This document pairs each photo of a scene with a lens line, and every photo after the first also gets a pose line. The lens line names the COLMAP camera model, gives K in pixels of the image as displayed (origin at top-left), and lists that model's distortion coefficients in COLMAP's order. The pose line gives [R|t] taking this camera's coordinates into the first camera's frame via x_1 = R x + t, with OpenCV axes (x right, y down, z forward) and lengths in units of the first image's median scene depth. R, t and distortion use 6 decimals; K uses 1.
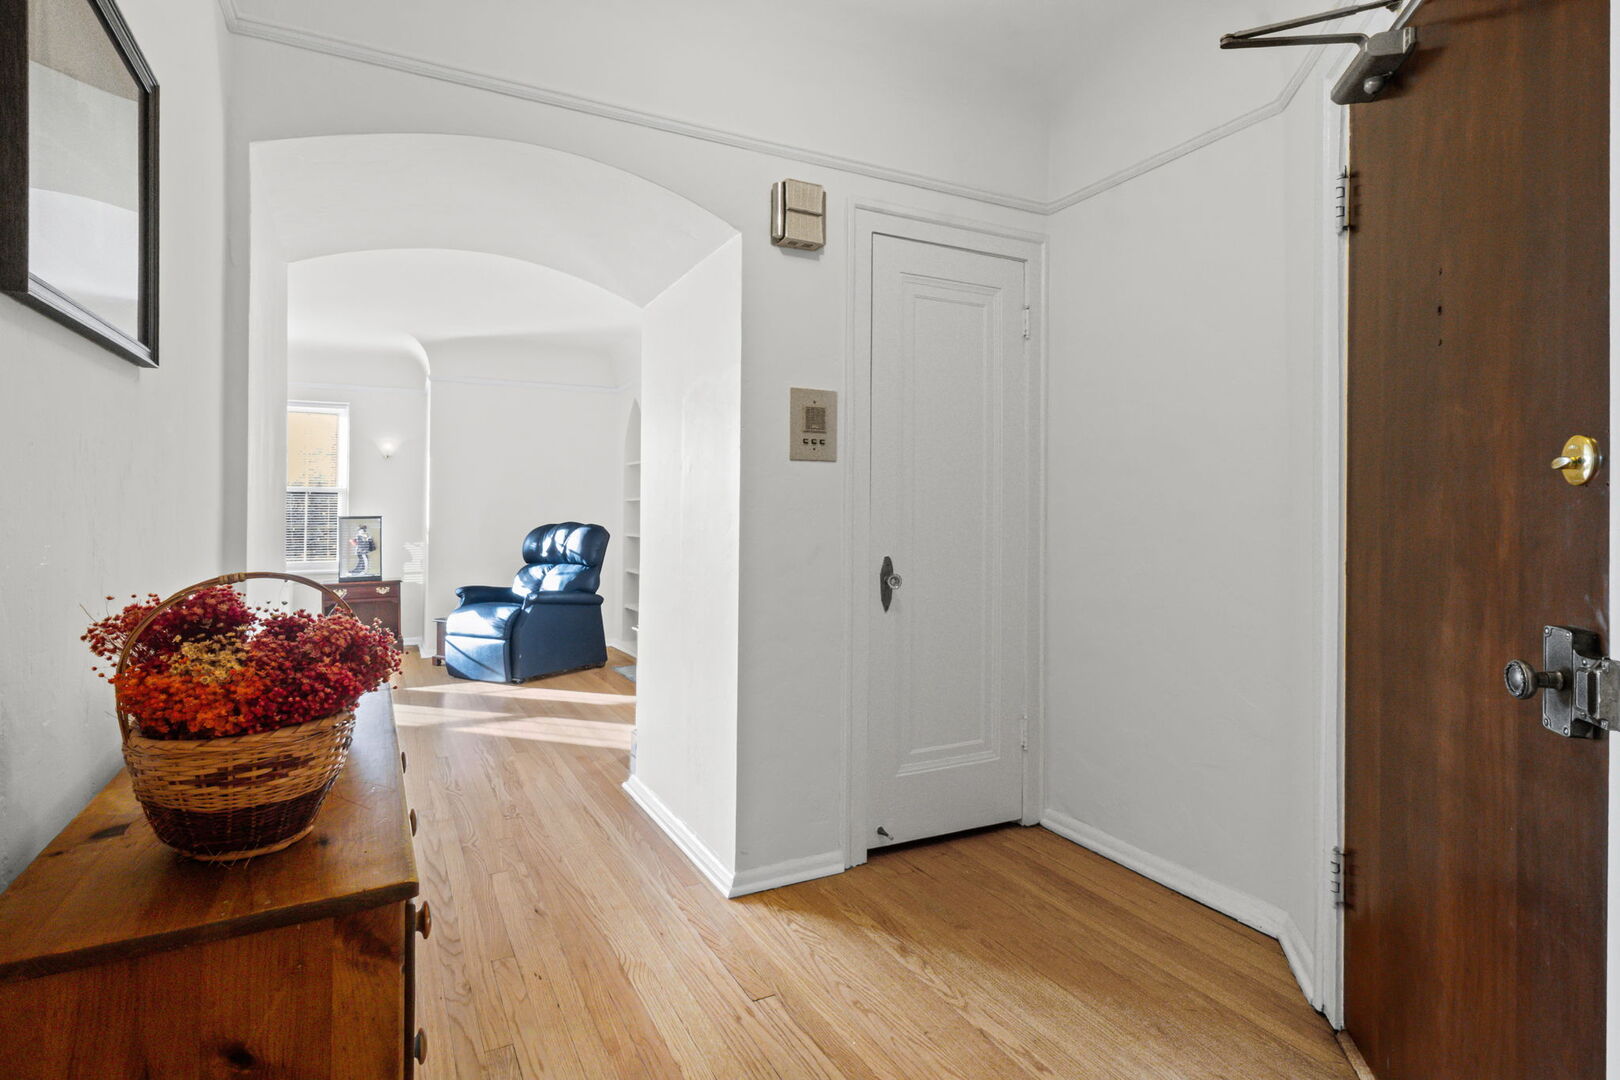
lens RADIAL K [[850.2, 0, 807.6], [0, 850.2, 511.1], [0, 0, 1]] dist [-0.002098, -0.000199]
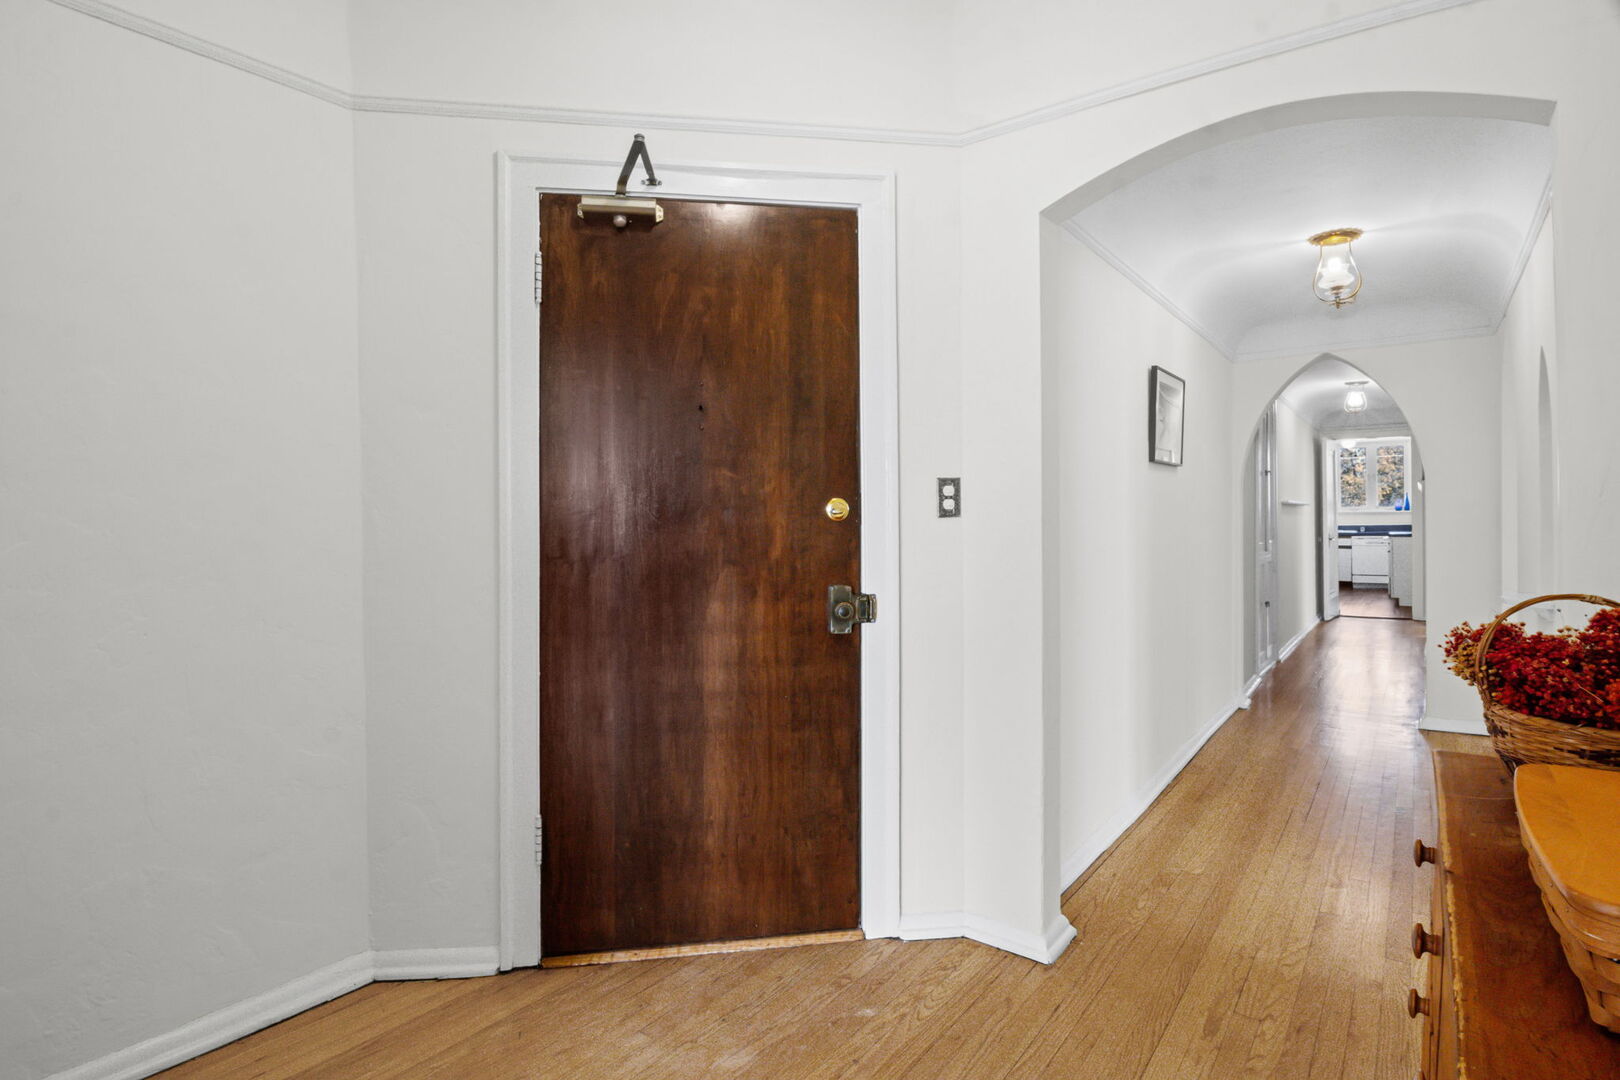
lens RADIAL K [[850.2, 0, 807.6], [0, 850.2, 511.1], [0, 0, 1]] dist [-0.002098, -0.000199]
pose [[-0.418732, 0.002900, 0.908105, -0.853244], [-0.001178, 0.999992, -0.003736, -0.037572], [-0.908109, -0.002634, -0.418726, 1.574061]]
